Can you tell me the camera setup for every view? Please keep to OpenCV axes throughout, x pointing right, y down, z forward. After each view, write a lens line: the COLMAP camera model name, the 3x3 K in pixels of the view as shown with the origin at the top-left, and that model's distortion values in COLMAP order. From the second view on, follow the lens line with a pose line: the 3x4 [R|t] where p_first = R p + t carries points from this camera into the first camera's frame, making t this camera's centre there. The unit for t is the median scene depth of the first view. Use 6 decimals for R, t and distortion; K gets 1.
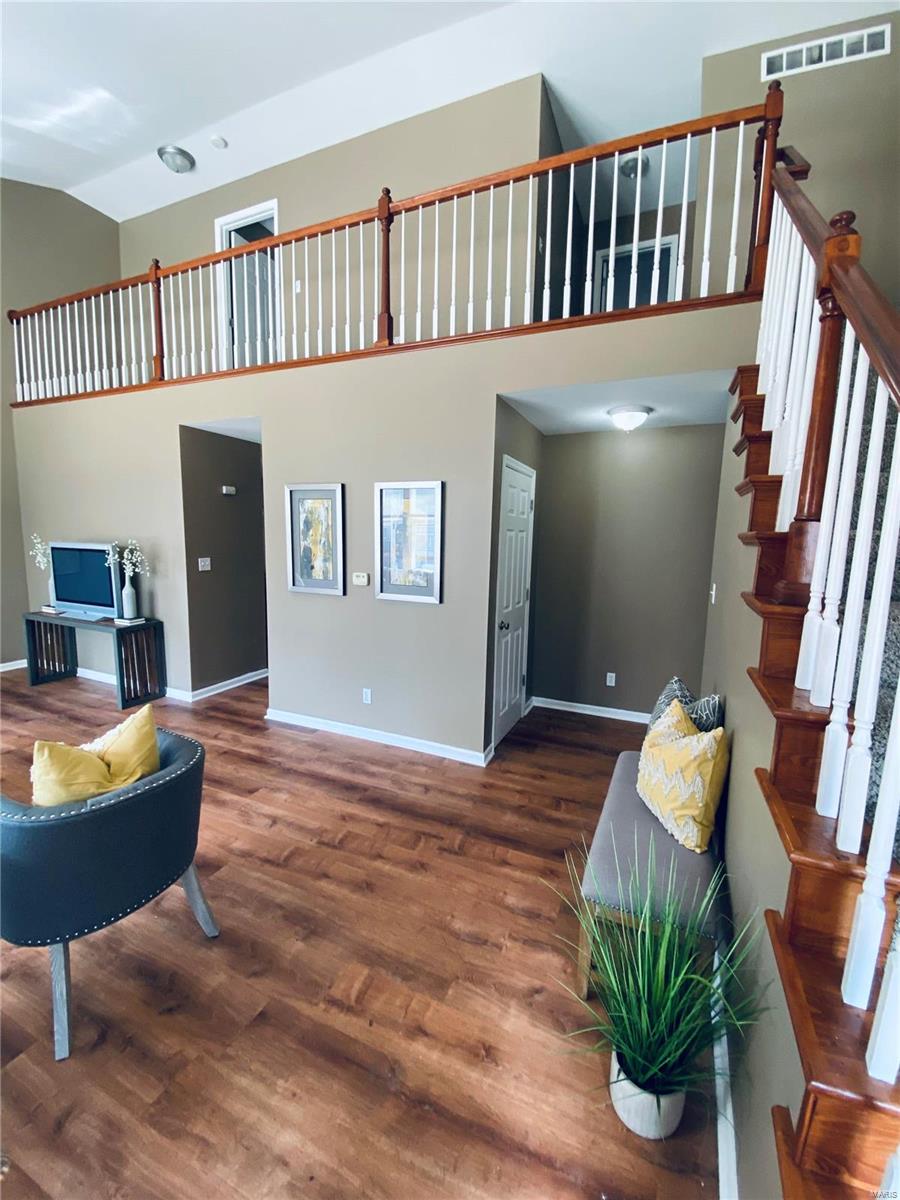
lens RADIAL K [[487.7, 0, 459.5], [0, 487.7, 595.0], [0, 0, 1]] dist [0.000331, -0.011278]
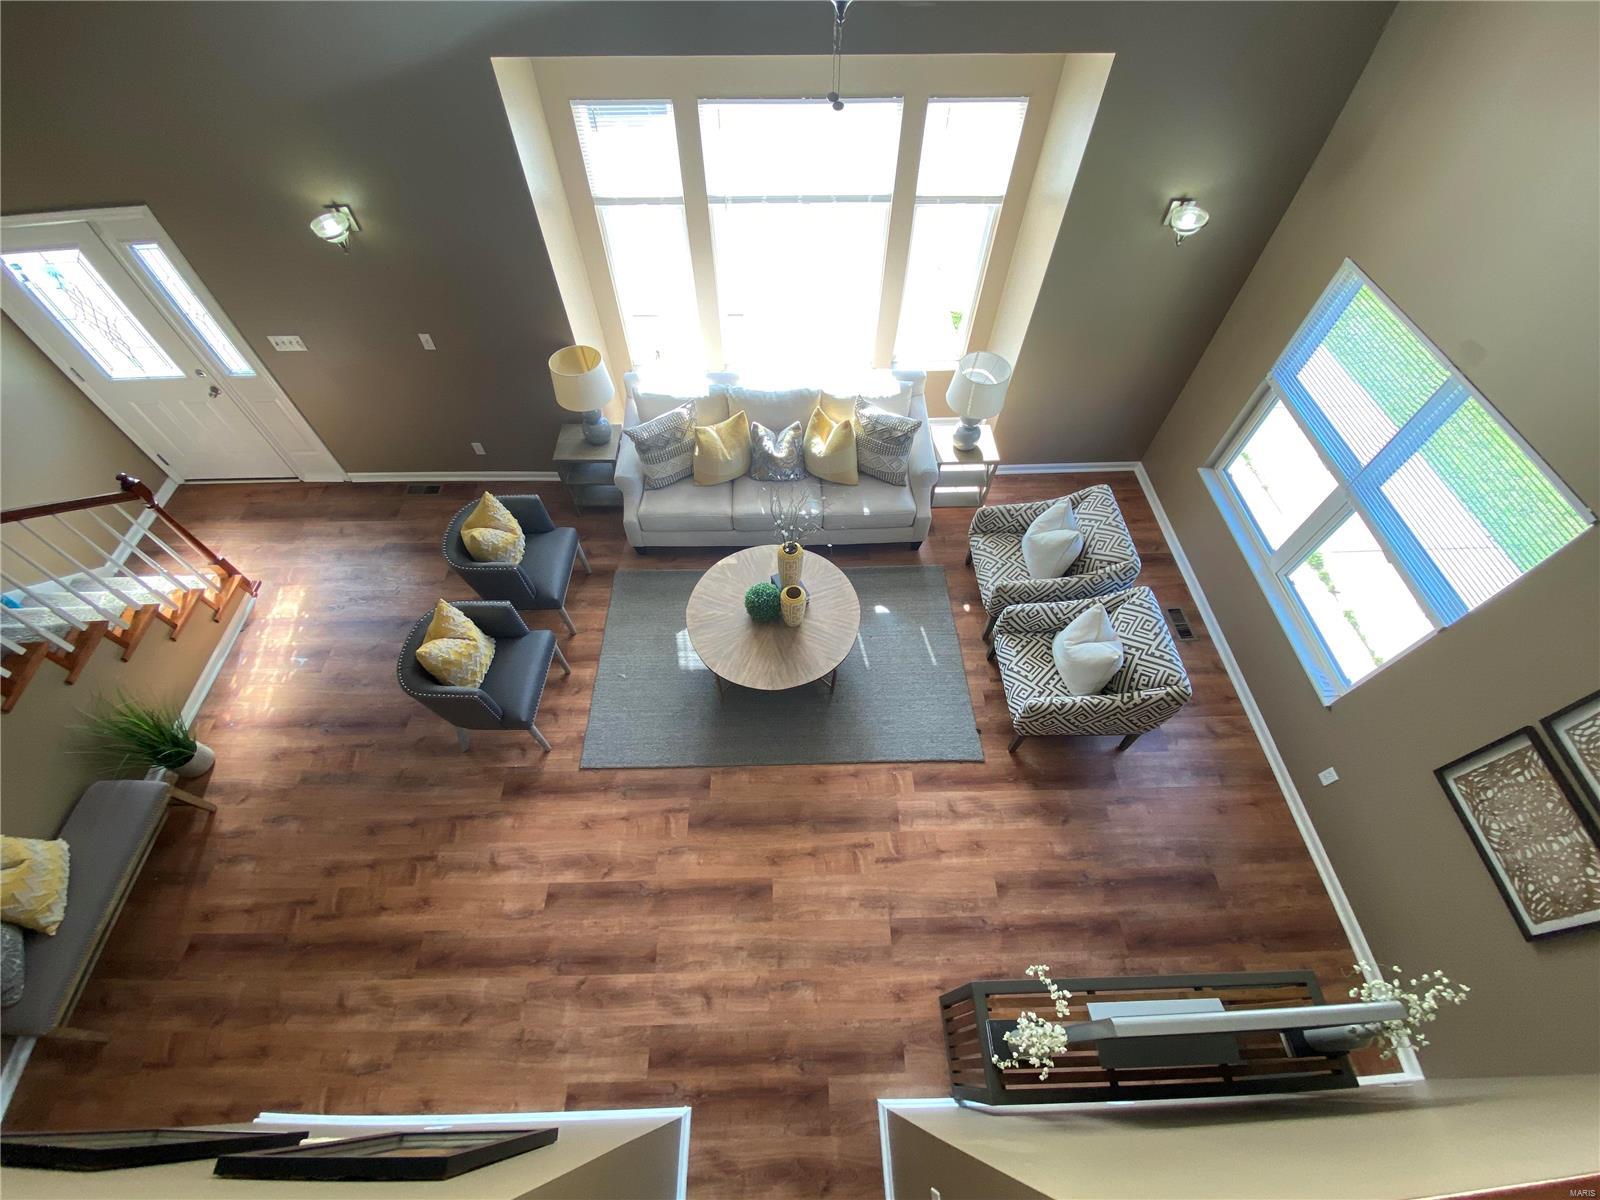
lens RADIAL K [[649.1, 0, 800.0], [0, 649.1, 600.0], [0, 0, 1]] dist [0.036446, -0.032787]
pose [[-0.908398, 0.326317, -0.261399, -0.457862], [-0.078157, 0.481648, 0.872872, -0.610684], [0.410736, 0.813346, -0.412024, 0.806942]]
